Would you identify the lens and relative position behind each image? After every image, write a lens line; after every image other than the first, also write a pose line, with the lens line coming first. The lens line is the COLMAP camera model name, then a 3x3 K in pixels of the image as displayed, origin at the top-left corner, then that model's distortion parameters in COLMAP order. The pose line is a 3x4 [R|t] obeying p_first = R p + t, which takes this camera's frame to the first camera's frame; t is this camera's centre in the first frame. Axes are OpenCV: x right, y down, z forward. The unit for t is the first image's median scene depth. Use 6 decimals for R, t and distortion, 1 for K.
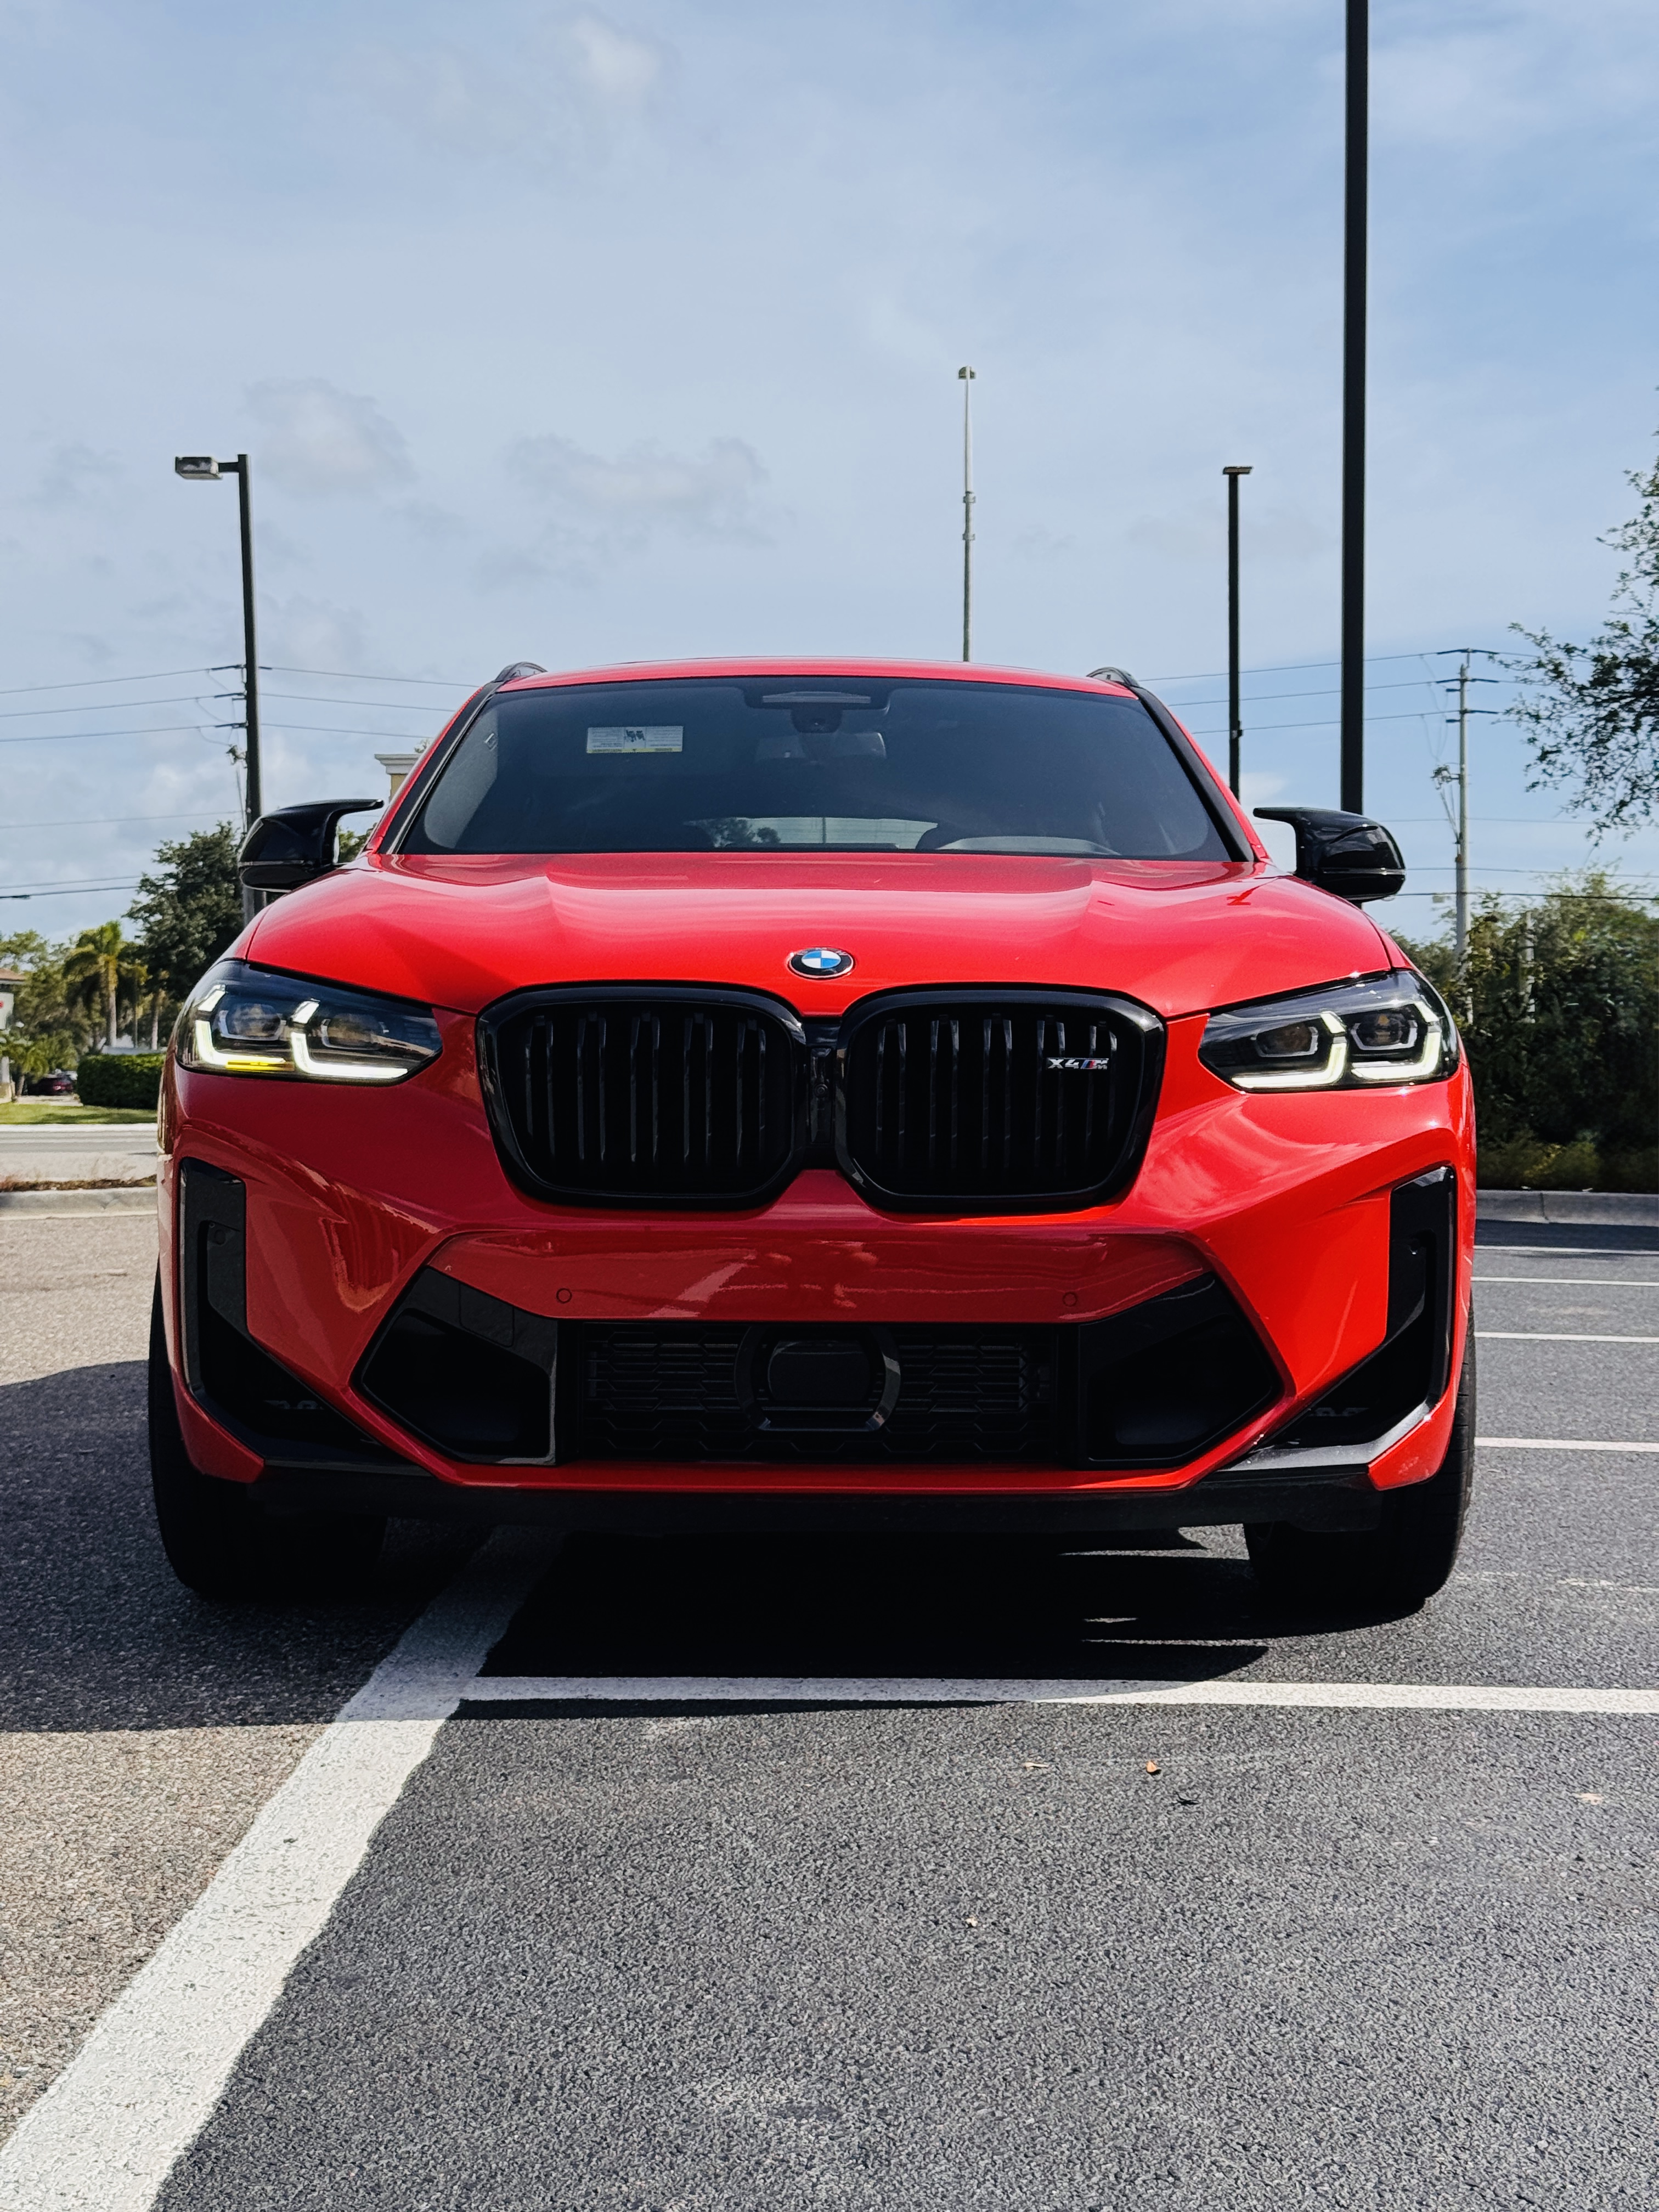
lens RADIAL K [[3062.5, 0, 817.1], [0, 3062.5, 1118.3], [0, 0, 1]] dist [0.213999, -0.508771]
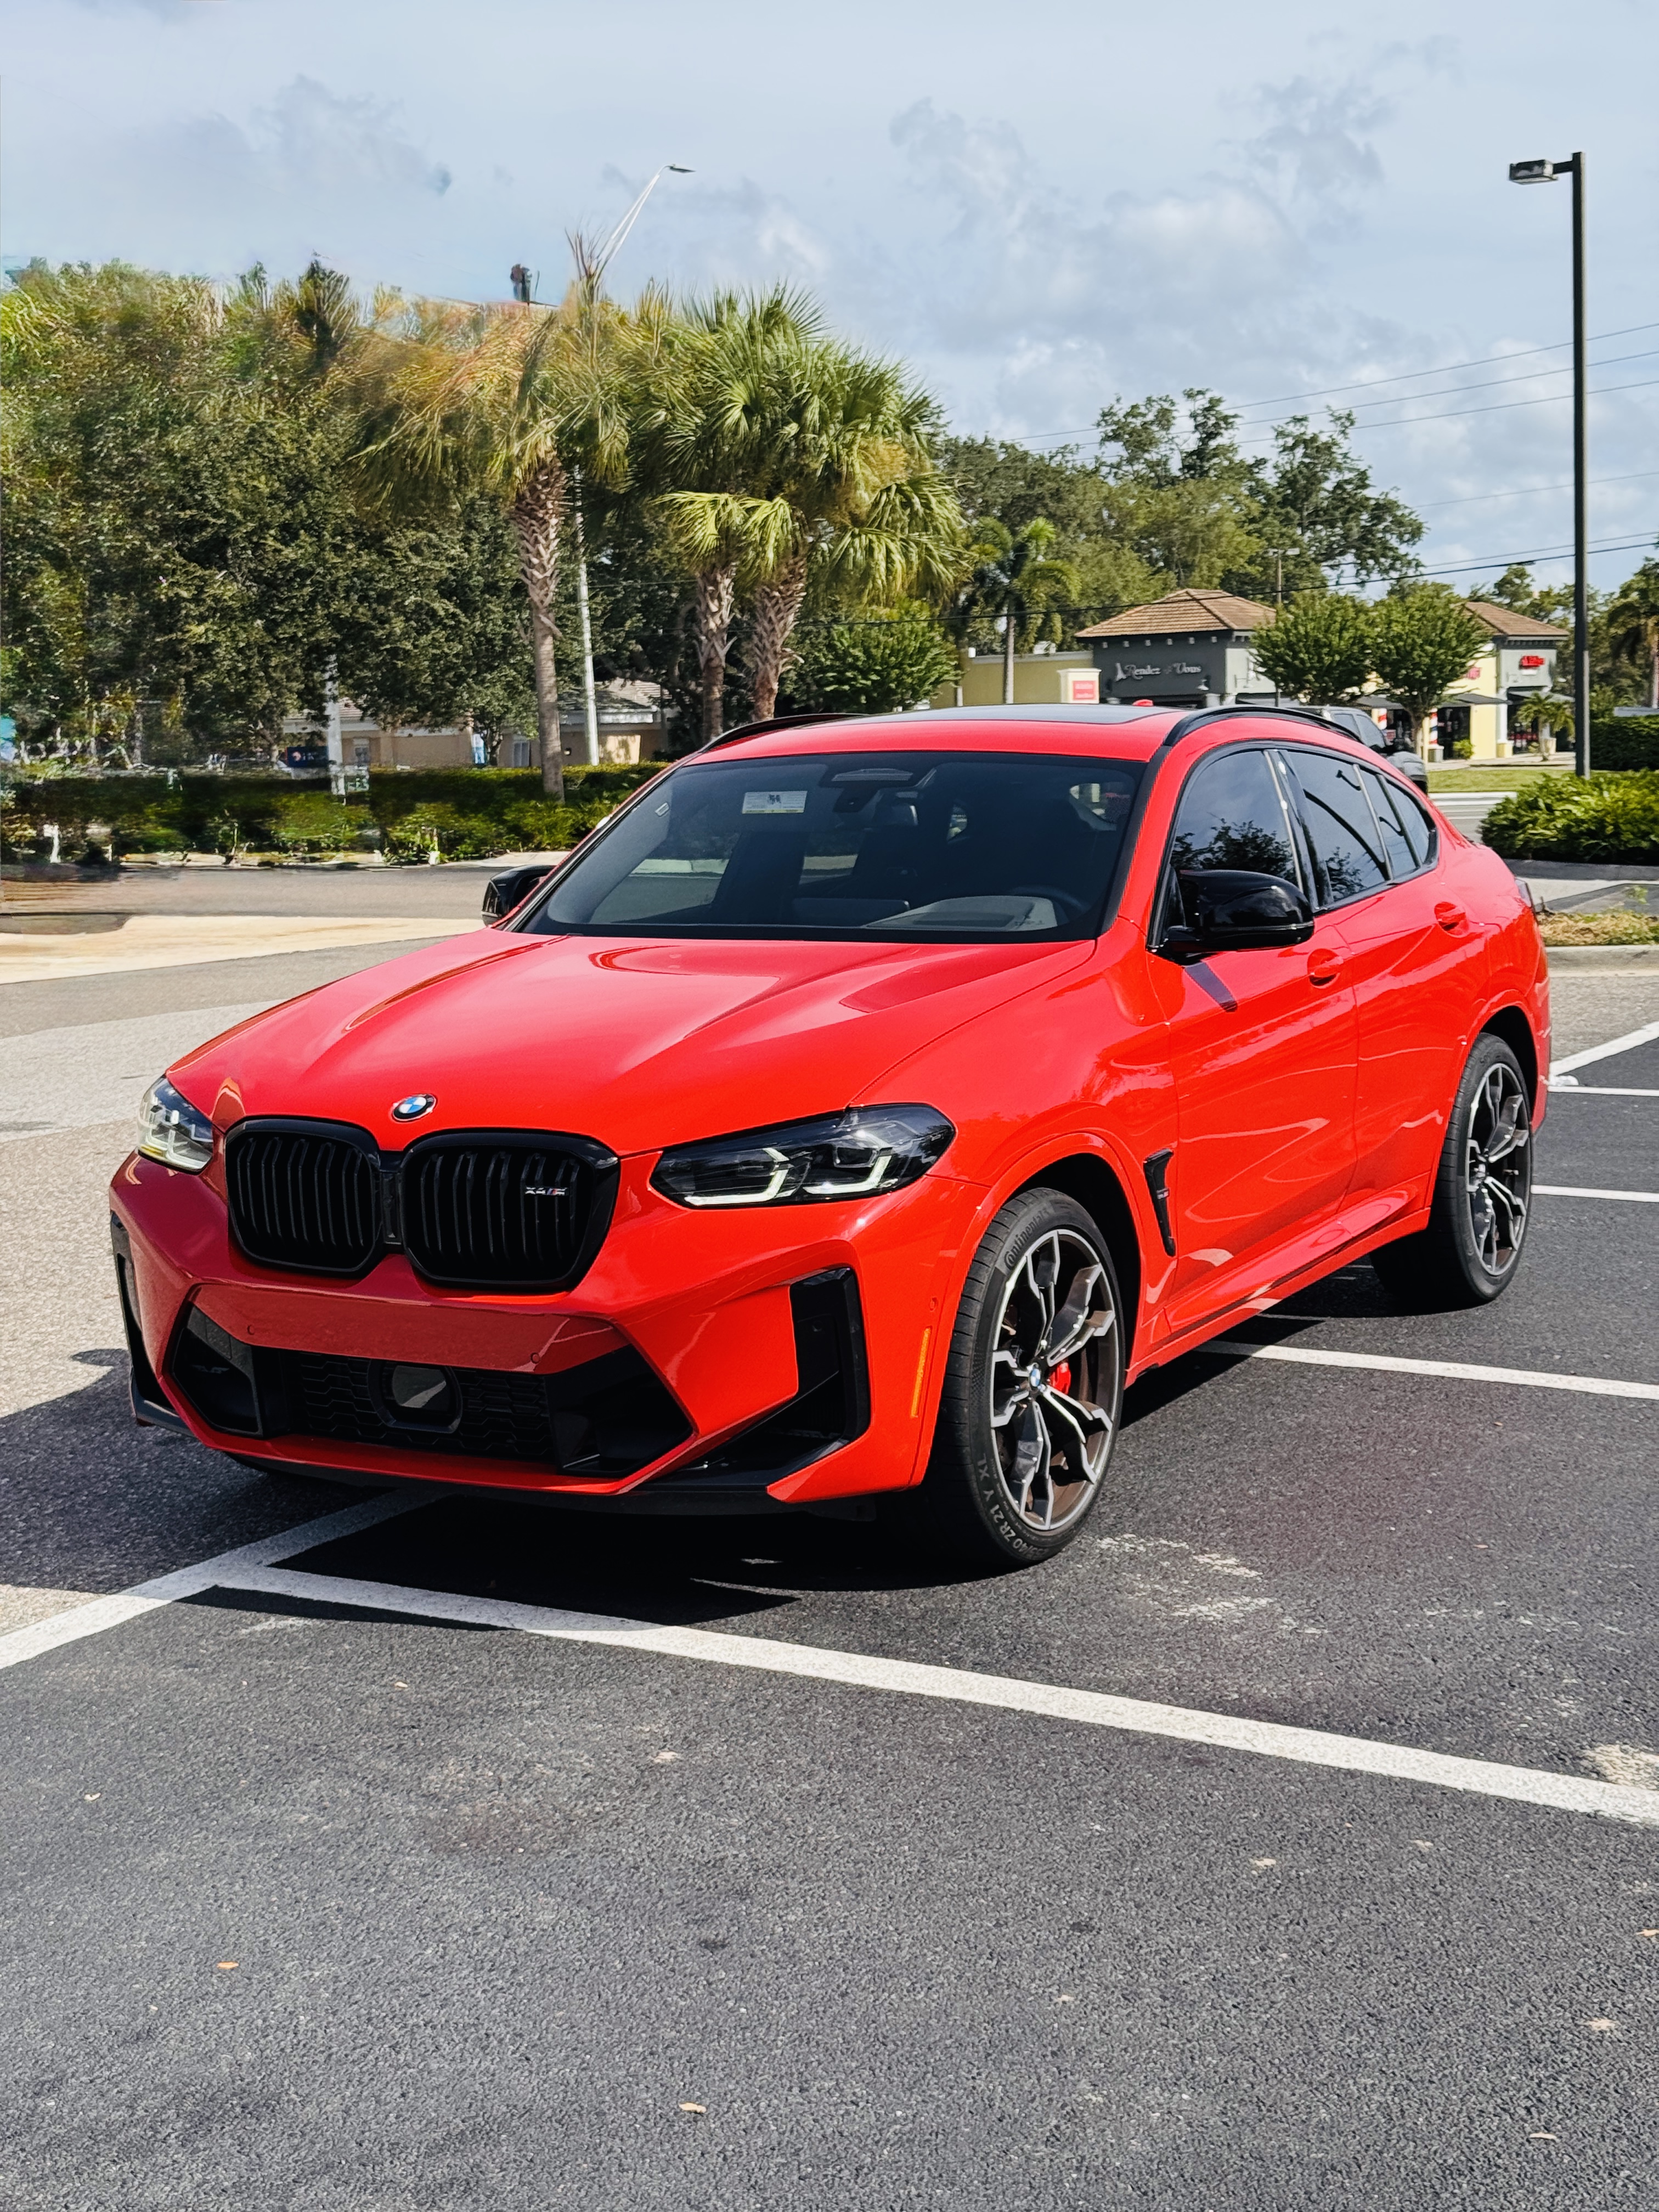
lens RADIAL K [[3062.5, 0, 817.1], [0, 3062.5, 1118.3], [0, 0, 1]] dist [0.213999, -0.508771]
pose [[0.872998, 0.040435, -0.486045, 0.110363], [0.016807, 0.993471, 0.112837, -0.026175], [0.487434, -0.106675, 0.866619, -0.018766]]
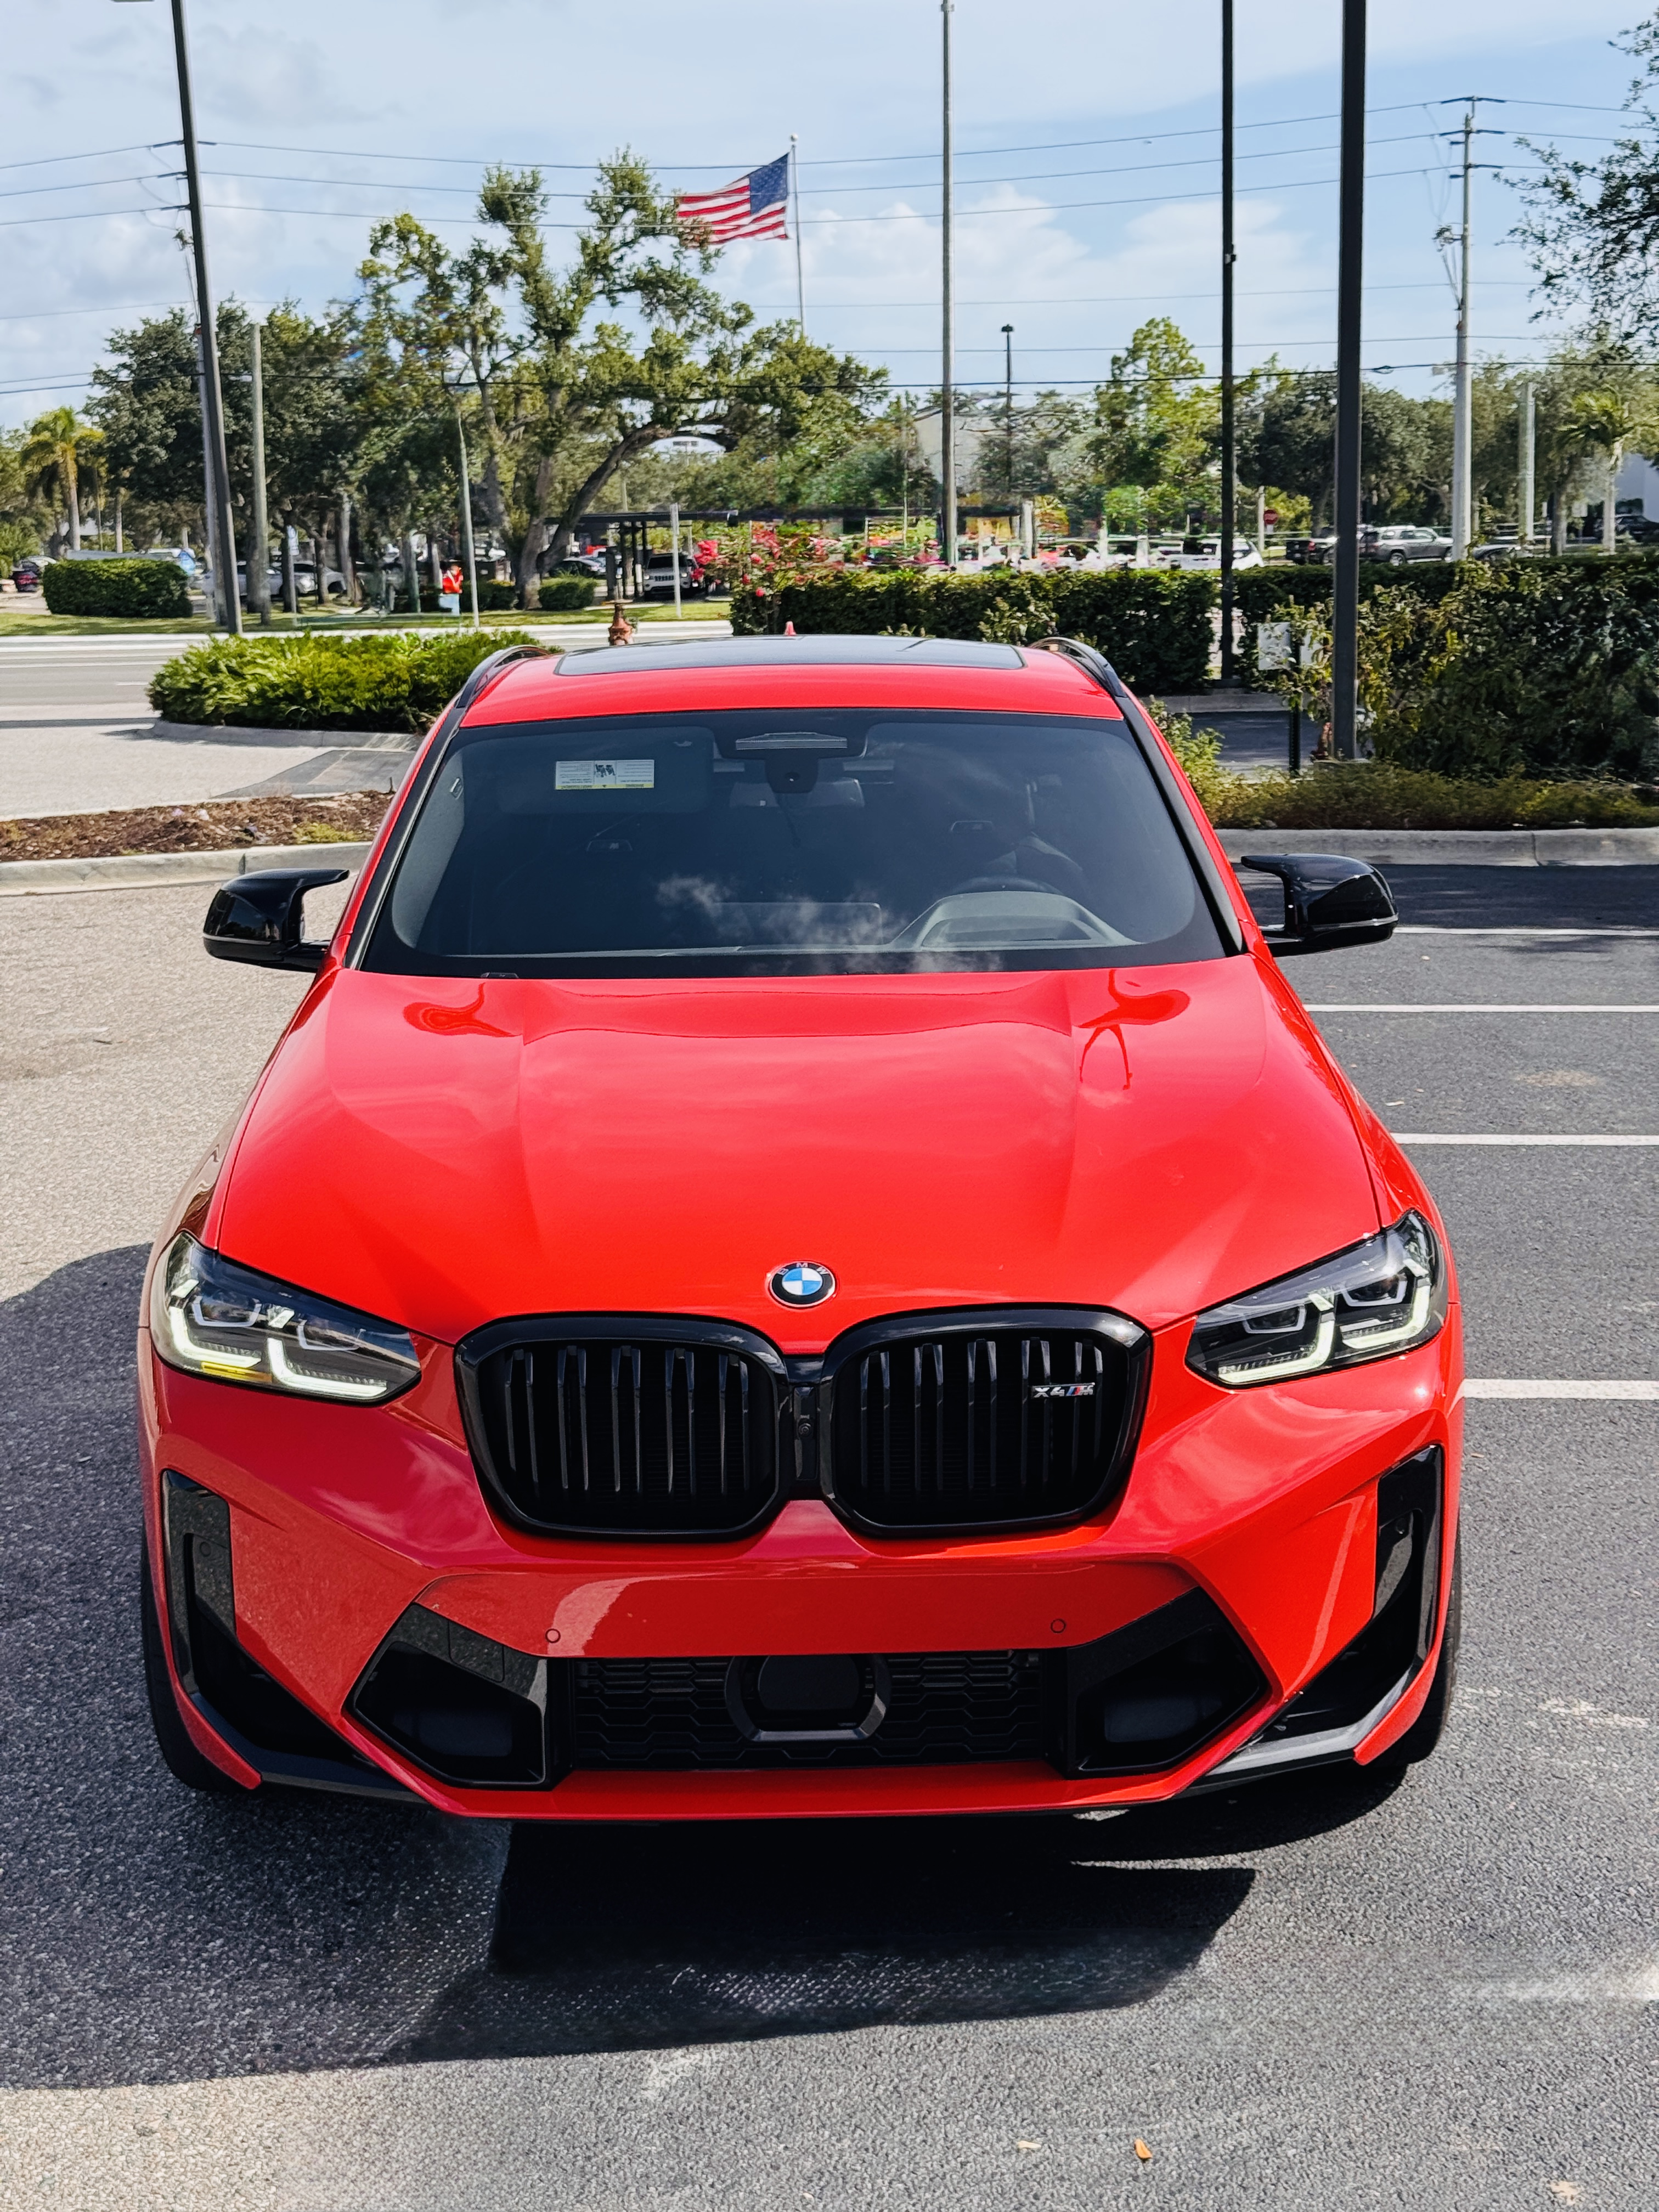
lens RADIAL K [[3062.5, 0, 817.1], [0, 3062.5, 1118.3], [0, 0, 1]] dist [0.213999, -0.508771]
pose [[0.999757, -0.022000, 0.001536, 0.000747], [0.021399, 0.984571, 0.173670, -0.035245], [-0.005333, -0.173595, 0.984803, 0.004881]]
